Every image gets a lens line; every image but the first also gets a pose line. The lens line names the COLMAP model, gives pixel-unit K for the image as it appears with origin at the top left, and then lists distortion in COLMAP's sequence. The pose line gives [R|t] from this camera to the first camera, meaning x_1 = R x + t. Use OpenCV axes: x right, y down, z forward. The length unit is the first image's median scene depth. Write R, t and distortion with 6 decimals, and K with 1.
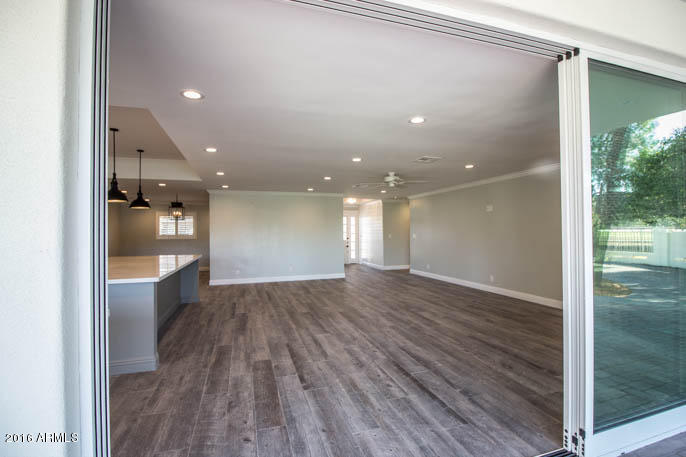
lens RADIAL K [[319.9, 0, 344.2], [0, 319.9, 229.3], [0, 0, 1]] dist [-0.007187, -0.007970]
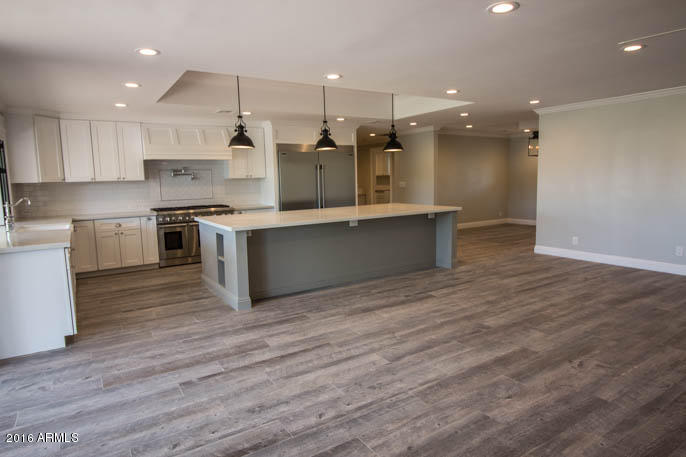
lens RADIAL K [[416.1, 0, 343.3], [0, 416.1, 228.6], [0, 0, 1]] dist [0.006056, -0.010776]
pose [[0.263710, 0.125603, -0.956390, 0.696795], [0.026322, 0.990180, 0.137298, -0.018336], [0.964243, -0.061381, 0.257814, 0.840044]]
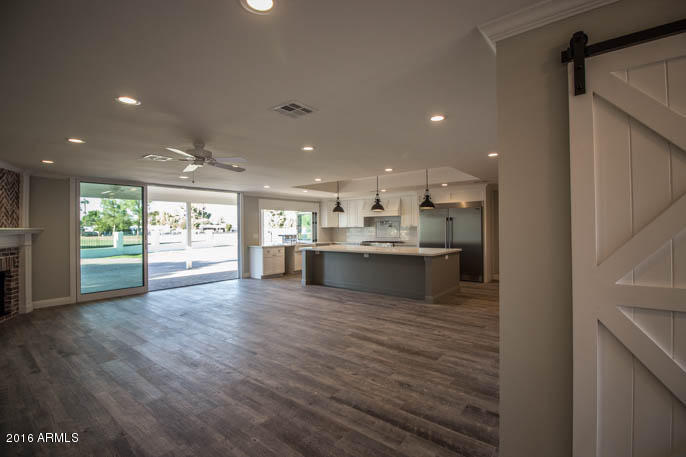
lens RADIAL K [[319.9, 0, 343.3], [0, 319.9, 225.6], [0, 0, 1]] dist [-0.007187, -0.007970]
pose [[-0.838396, 0.014001, -0.544882, 0.433105], [0.022321, 0.999713, -0.008656, 0.005523], [0.544604, -0.019419, -0.838468, 2.676389]]
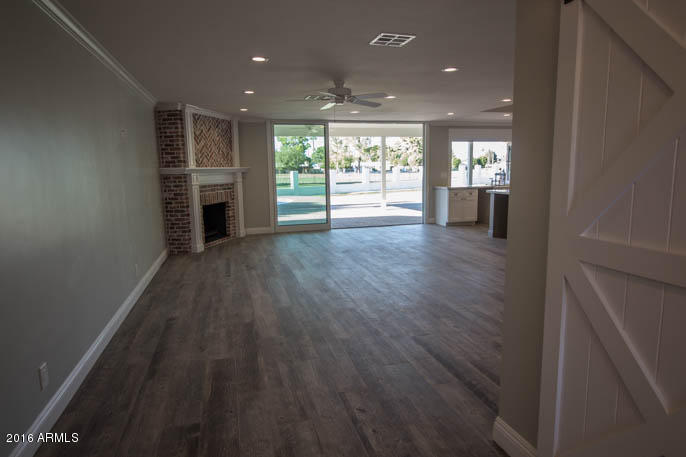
lens RADIAL K [[416.1, 0, 343.4], [0, 416.1, 228.0], [0, 0, 1]] dist [0.006056, -0.010776]
pose [[-0.998636, 0.019684, 0.048362, 0.197486], [0.026106, 0.990367, 0.135987, 0.006535], [-0.045219, 0.137064, -0.989530, 2.939267]]
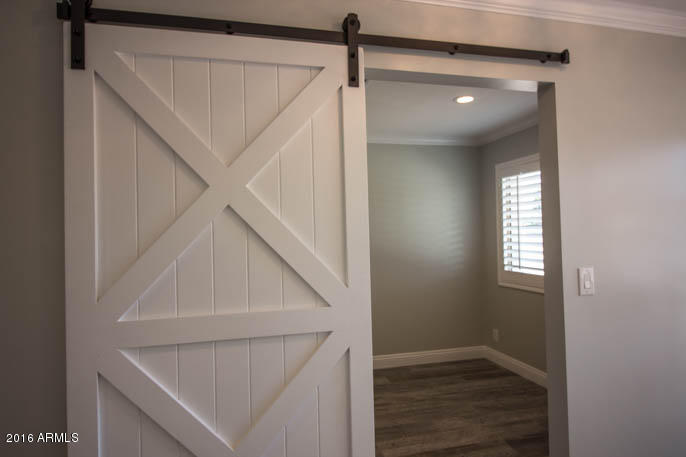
lens RADIAL K [[416.1, 0, 344.6], [0, 416.1, 223.7], [0, 0, 1]] dist [0.006056, -0.010776]
pose [[-0.069316, -0.009578, -0.997549, 0.338158], [0.031509, 0.999434, -0.011785, -0.000538], [0.997097, -0.032249, -0.068975, 2.767138]]
